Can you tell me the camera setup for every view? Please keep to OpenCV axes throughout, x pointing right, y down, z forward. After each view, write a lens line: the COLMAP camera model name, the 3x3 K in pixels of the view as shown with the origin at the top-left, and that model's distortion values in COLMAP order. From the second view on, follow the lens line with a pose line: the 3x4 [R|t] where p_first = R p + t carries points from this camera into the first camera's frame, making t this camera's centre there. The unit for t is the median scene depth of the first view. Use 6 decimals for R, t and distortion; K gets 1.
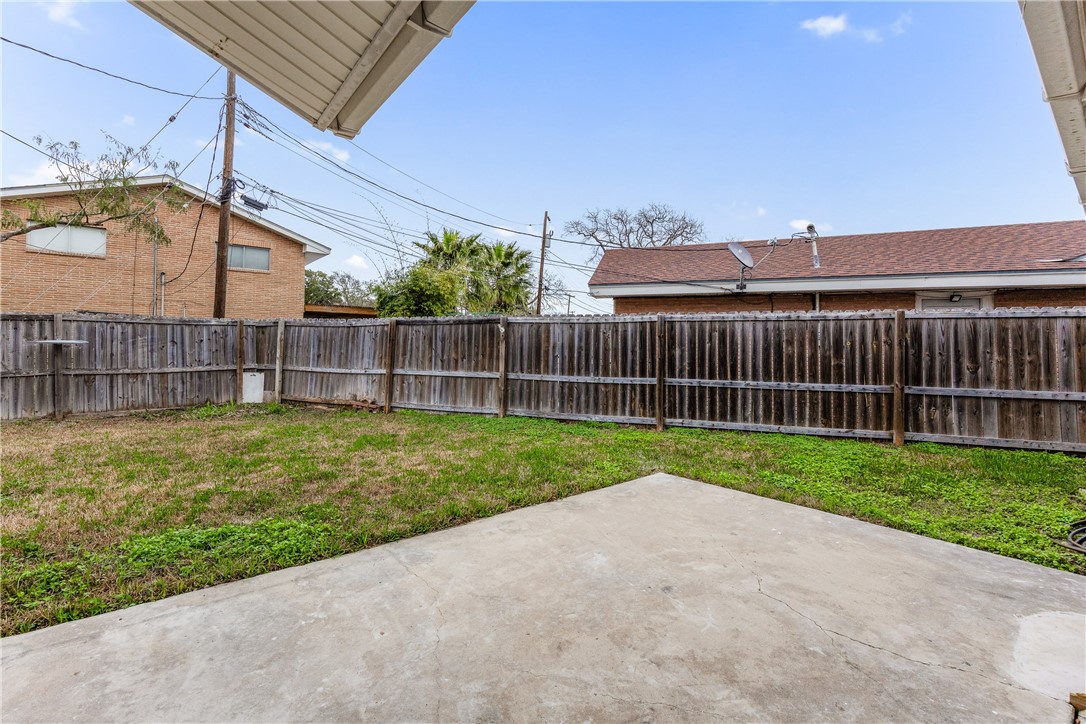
lens RADIAL K [[474.9, 0, 541.8], [0, 474.9, 357.4], [0, 0, 1]] dist [0.002504, 0.000176]
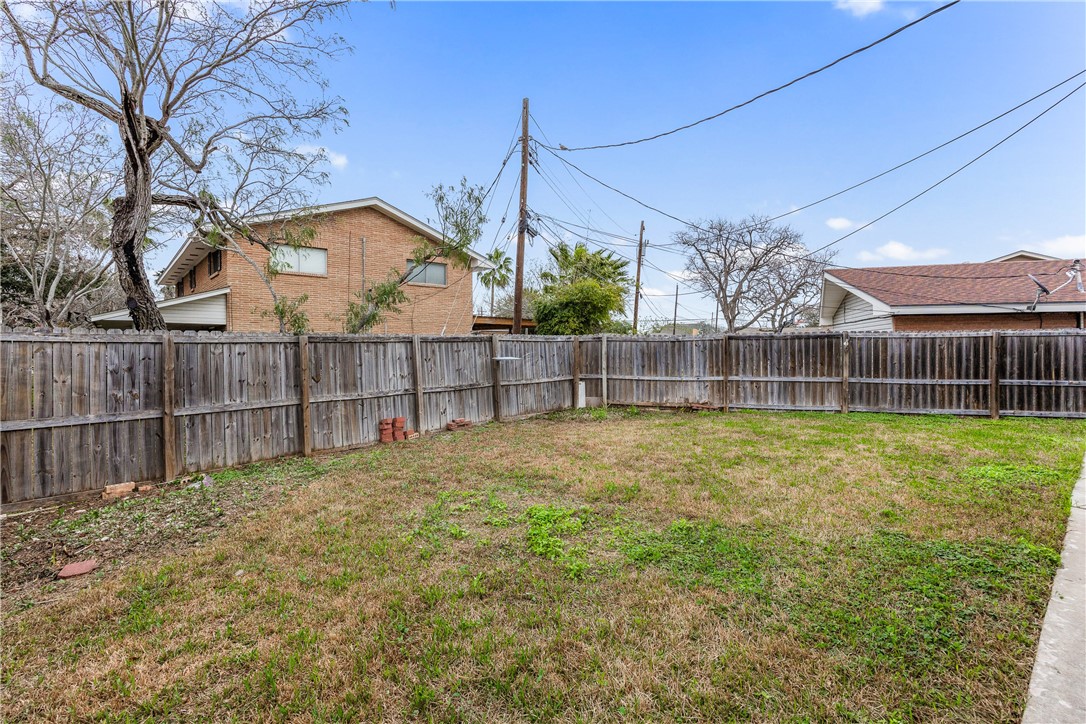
lens RADIAL K [[508.2, 0, 543.1], [0, 508.2, 355.8], [0, 0, 1]] dist [-0.003571, 0.000159]
pose [[0.998645, -0.015057, 0.049817, -0.947724], [0.015641, 0.999813, -0.011352, -0.022792], [-0.049637, 0.012115, 0.998694, -0.301262]]
